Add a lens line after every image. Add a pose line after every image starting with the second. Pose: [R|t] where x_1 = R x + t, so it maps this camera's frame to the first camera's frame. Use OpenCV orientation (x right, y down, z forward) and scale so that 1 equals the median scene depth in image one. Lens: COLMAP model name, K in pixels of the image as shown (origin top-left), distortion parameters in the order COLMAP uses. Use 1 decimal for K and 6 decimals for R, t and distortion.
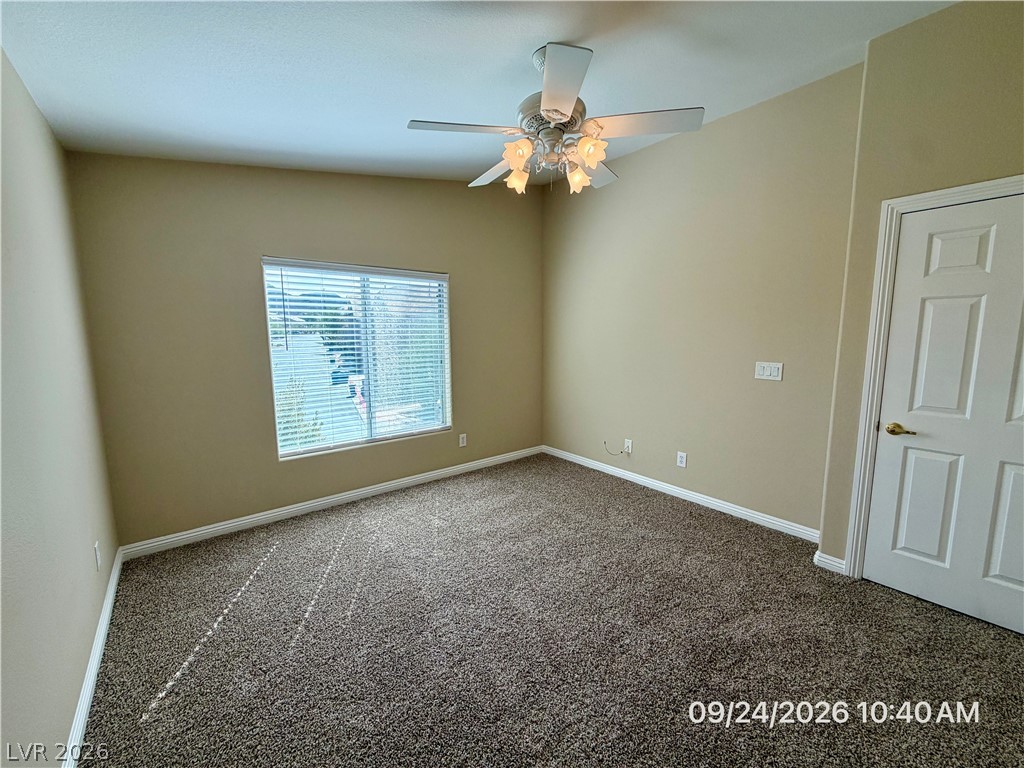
lens RADIAL K [[410.0, 0, 526.5], [0, 410.0, 390.2], [0, 0, 1]] dist [0.002124, 0.000102]
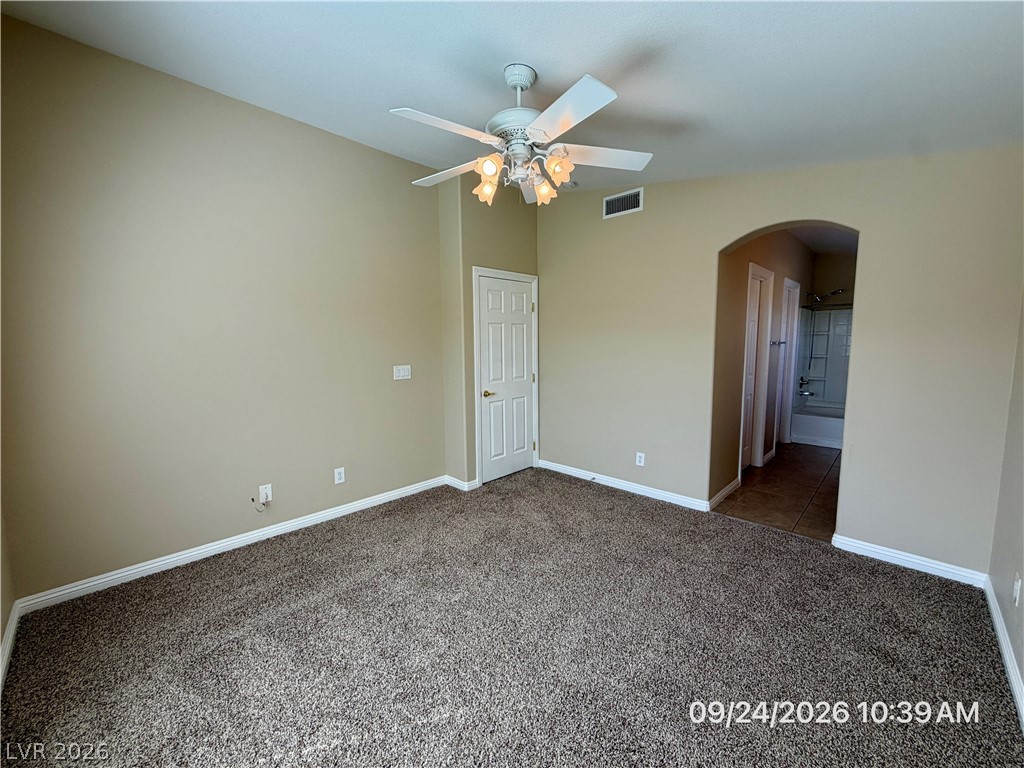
lens RADIAL K [[410.0, 0, 508.2], [0, 410.0, 383.4], [0, 0, 1]] dist [0.002124, 0.000102]
pose [[-0.082527, -0.111719, 0.990307, -0.680371], [0.145000, 0.981777, 0.122840, -0.120231], [-0.985984, 0.153732, -0.064823, 0.767511]]
